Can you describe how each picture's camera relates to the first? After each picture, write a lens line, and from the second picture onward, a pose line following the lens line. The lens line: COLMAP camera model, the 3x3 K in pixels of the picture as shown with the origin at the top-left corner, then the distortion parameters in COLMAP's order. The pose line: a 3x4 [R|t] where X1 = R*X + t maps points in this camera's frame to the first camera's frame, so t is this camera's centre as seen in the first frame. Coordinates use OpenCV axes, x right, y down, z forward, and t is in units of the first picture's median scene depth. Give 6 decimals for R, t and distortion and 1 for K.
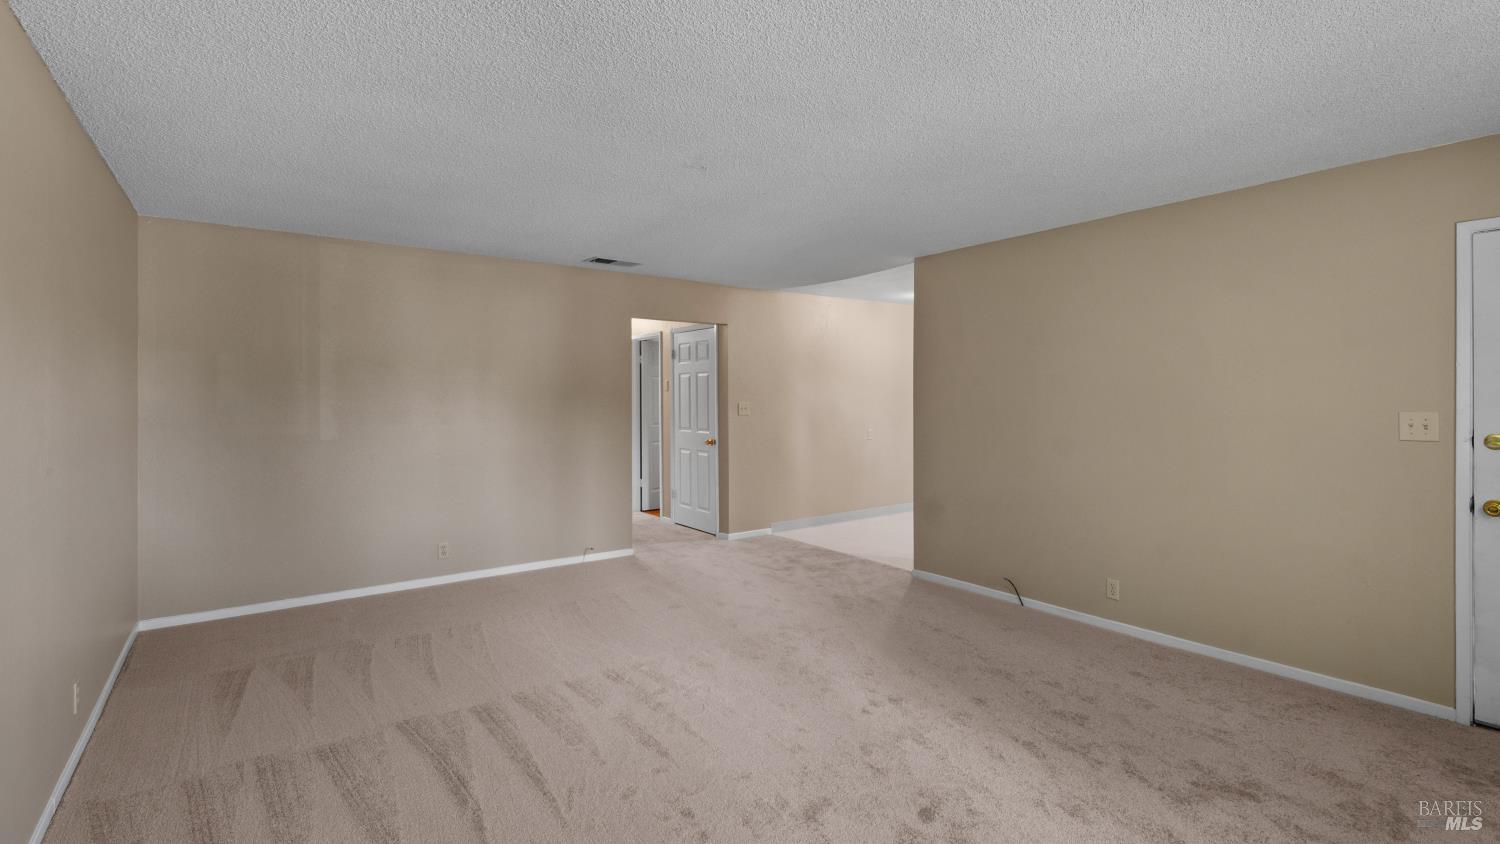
lens RADIAL K [[677.0, 0, 757.1], [0, 677.0, 410.9], [0, 0, 1]] dist [0.007787, 0.000243]
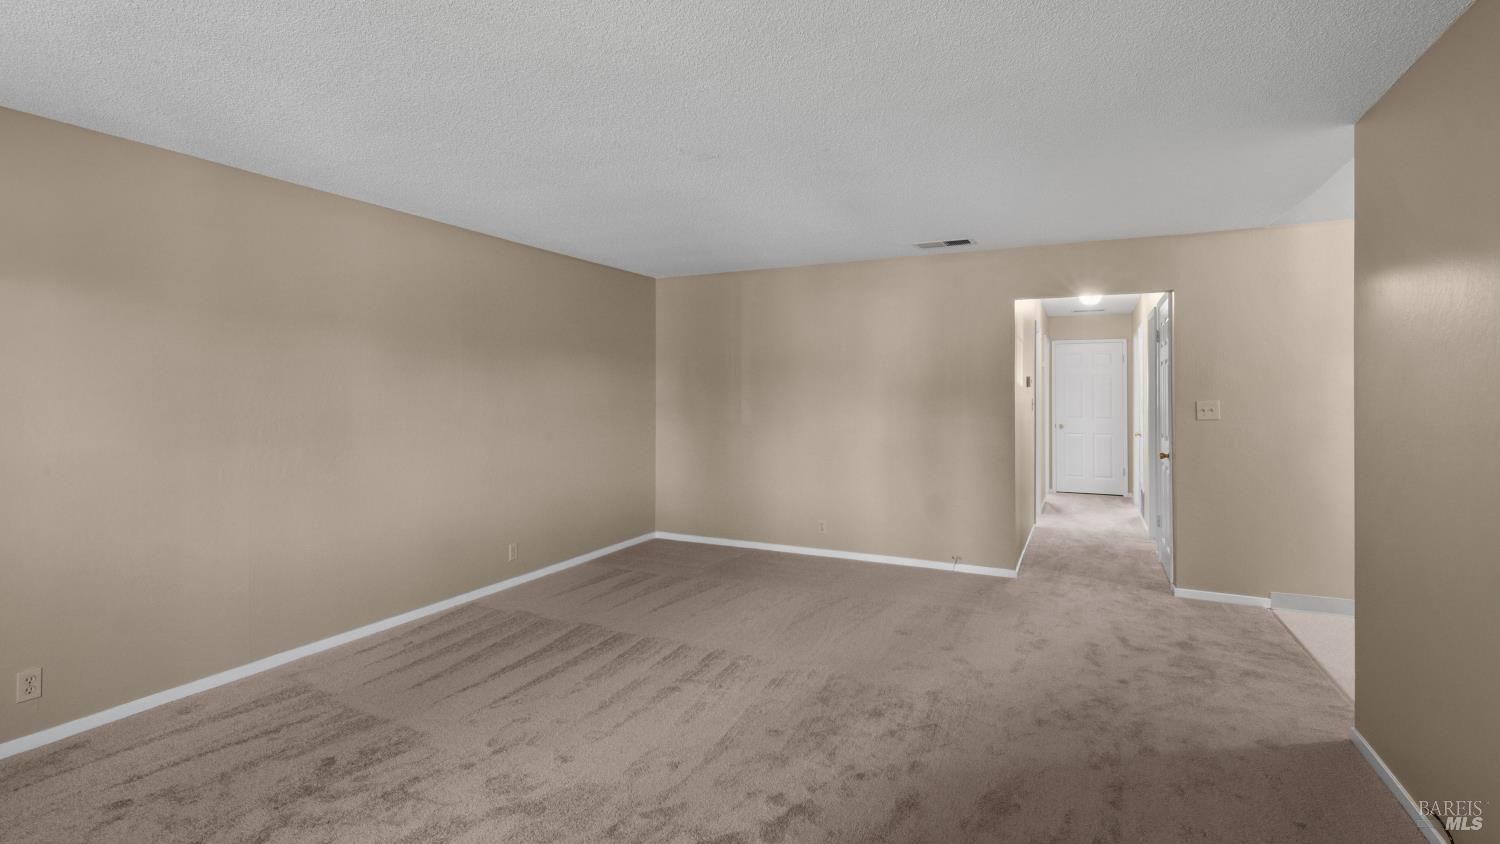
lens RADIAL K [[677.0, 0, 757.1], [0, 677.0, 410.9], [0, 0, 1]] dist [0.007787, 0.000243]
pose [[0.465050, 0.025283, -0.884923, 0.560142], [-0.019413, 0.999643, 0.018358, -0.009897], [0.885071, 0.008641, 0.465375, 0.423140]]
